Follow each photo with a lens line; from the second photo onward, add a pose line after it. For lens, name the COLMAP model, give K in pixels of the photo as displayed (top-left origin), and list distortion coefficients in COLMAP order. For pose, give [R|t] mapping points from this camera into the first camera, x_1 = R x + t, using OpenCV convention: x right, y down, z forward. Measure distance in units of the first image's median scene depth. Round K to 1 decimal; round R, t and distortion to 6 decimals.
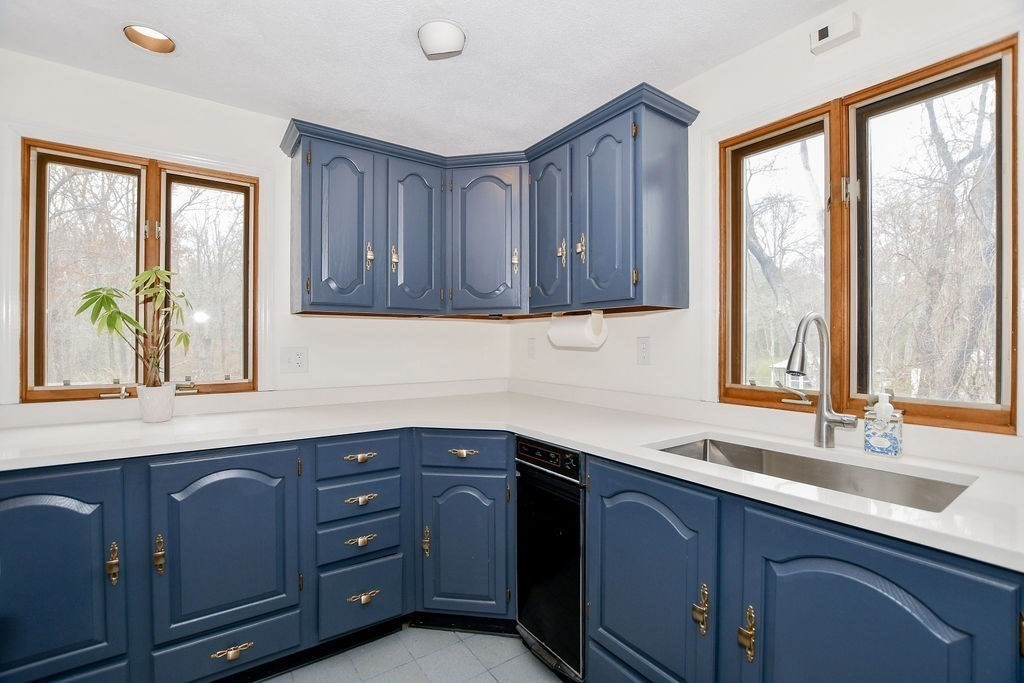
lens RADIAL K [[450.5, 0, 506.6], [0, 450.5, 345.0], [0, 0, 1]] dist [-0.026917, 0.001037]
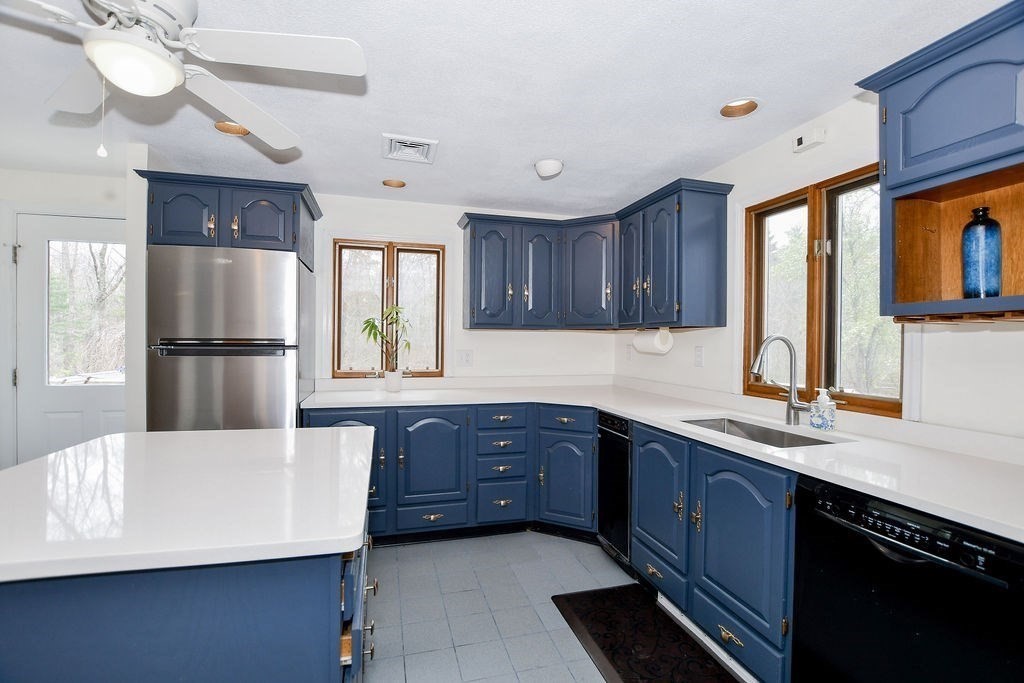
lens RADIAL K [[450.5, 0, 511.4], [0, 450.5, 345.0], [0, 0, 1]] dist [-0.026917, 0.001037]
pose [[0.947541, 0.009807, -0.319485, 0.232852], [-0.008450, 0.999948, 0.005635, -0.028589], [0.319524, -0.002640, 0.947575, -0.558360]]
